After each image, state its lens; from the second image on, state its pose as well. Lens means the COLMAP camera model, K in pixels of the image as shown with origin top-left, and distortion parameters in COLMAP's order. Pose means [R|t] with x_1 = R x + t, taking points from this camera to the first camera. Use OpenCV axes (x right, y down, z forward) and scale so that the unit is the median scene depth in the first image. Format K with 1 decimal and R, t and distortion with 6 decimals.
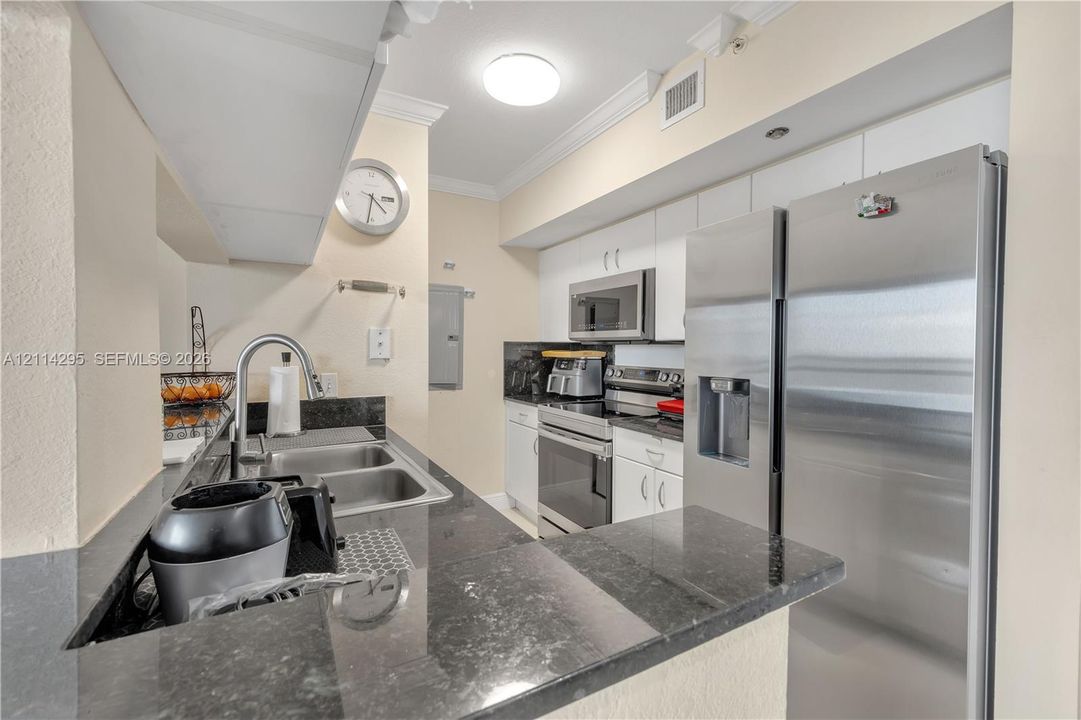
lens RADIAL K [[451.9, 0, 540.5], [0, 451.9, 360.0], [0, 0, 1]] dist [-0.000621, -0.000193]
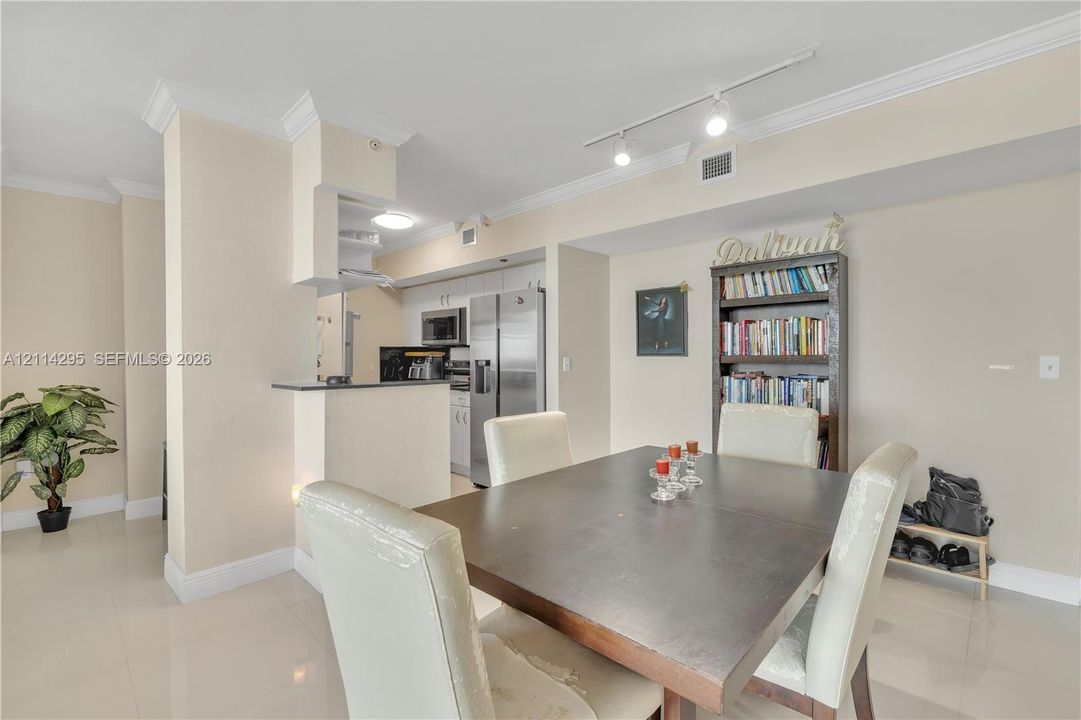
lens RADIAL K [[465.9, 0, 540.5], [0, 465.9, 360.0], [0, 0, 1]] dist [-0.020304, -0.000084]
pose [[0.958411, -0.011214, 0.285172, -0.007253], [0.015850, 0.999777, -0.013954, 0.040425], [-0.284952, 0.017893, 0.958375, -0.758435]]
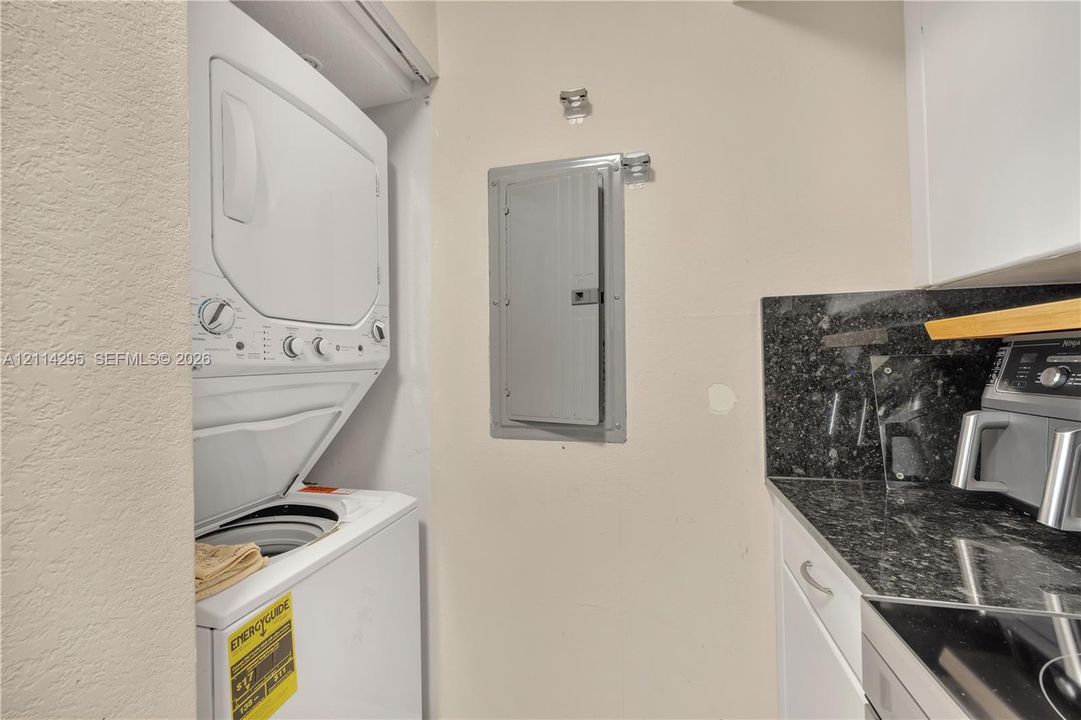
lens RADIAL K [[451.9, 0, 540.5], [0, 451.9, 360.0], [0, 0, 1]] dist [-0.000621, -0.000193]
pose [[0.717635, -0.023671, -0.696017, 0.027067], [0.007770, 0.999632, -0.025986, 0.009501], [0.696376, 0.013240, 0.717555, 0.737062]]
